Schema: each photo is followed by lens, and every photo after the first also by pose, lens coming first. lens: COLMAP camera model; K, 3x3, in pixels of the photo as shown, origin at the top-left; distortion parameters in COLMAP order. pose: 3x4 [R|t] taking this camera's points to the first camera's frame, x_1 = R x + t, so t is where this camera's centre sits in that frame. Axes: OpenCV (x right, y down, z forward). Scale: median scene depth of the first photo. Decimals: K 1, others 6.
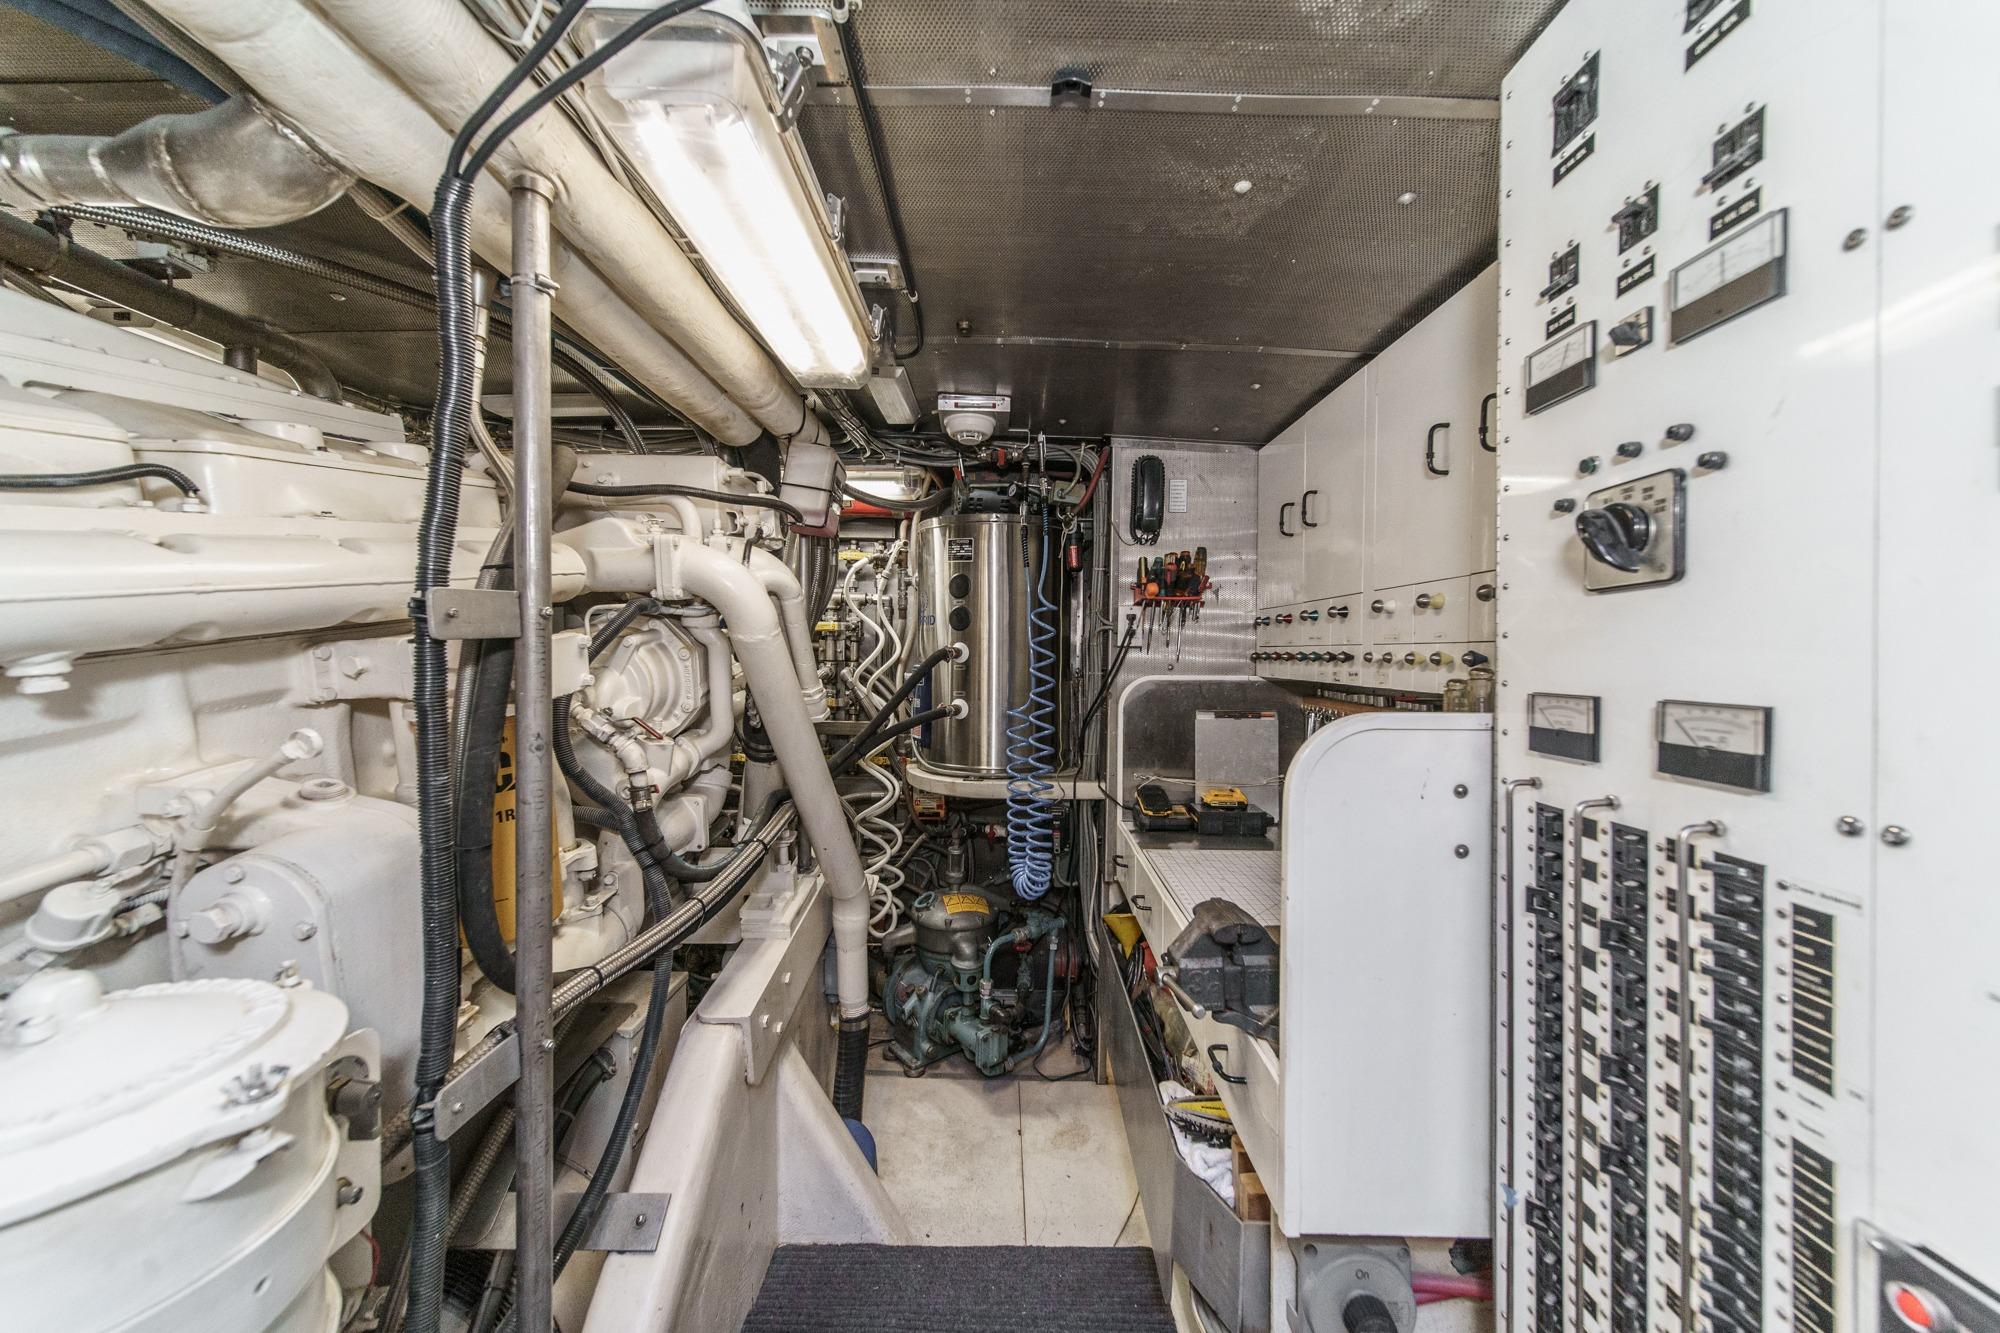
lens RADIAL K [[692.3, 0, 1002.2], [0, 692.3, 655.3], [0, 0, 1]] dist [-0.001253, -0.000104]
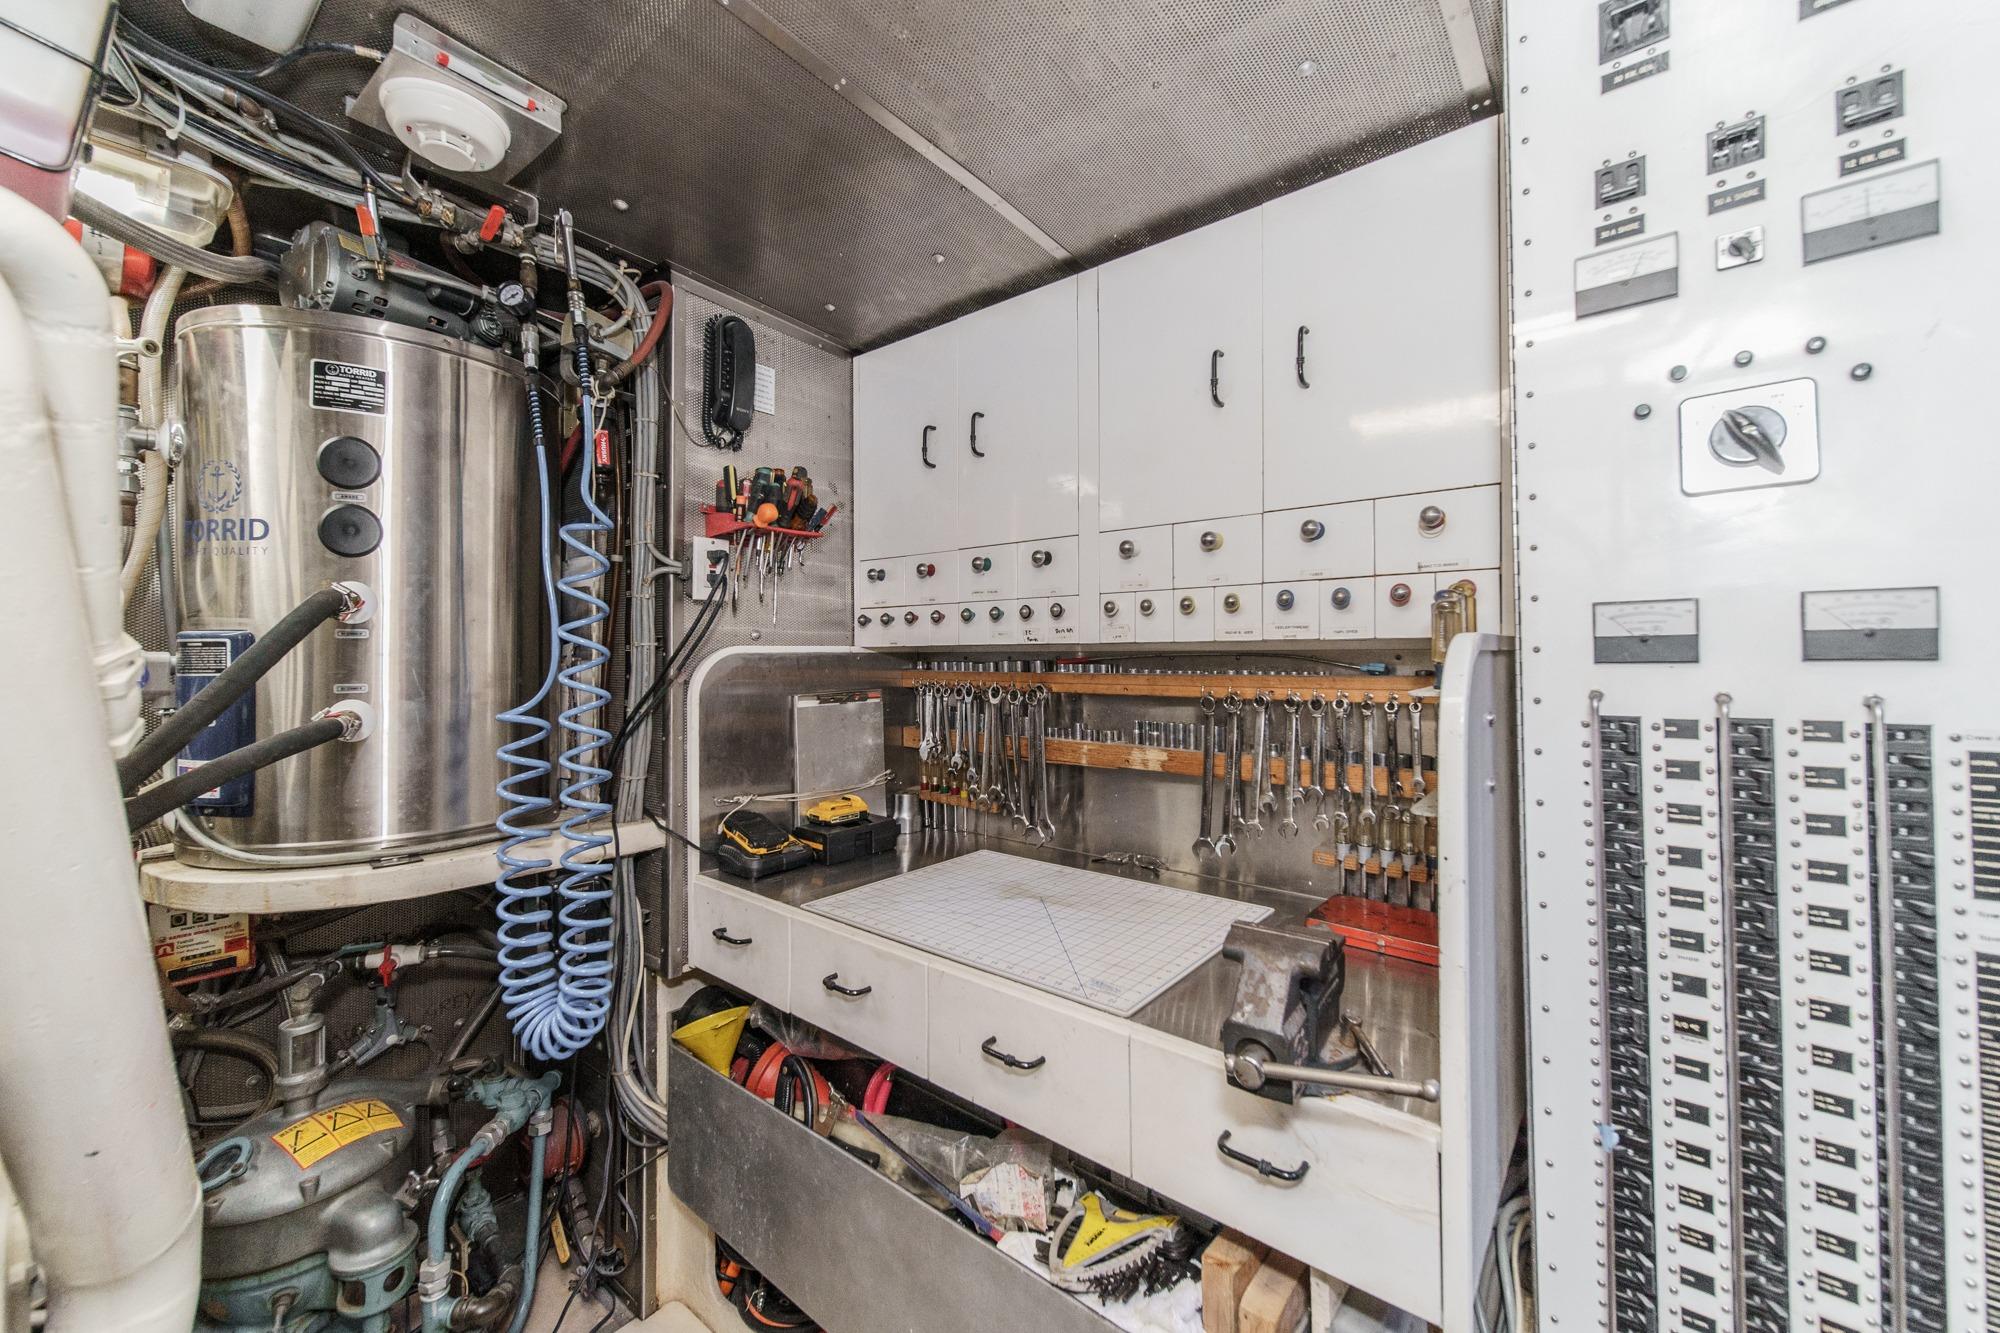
lens RADIAL K [[781.6, 0, 996.8], [0, 781.6, 641.9], [0, 0, 1]] dist [0.003003, 0.000299]
pose [[0.628947, -0.000452, 0.777448, -0.284284], [0.014726, 0.999827, -0.011332, 0.050368], [-0.777308, 0.018576, 0.628845, 0.442850]]
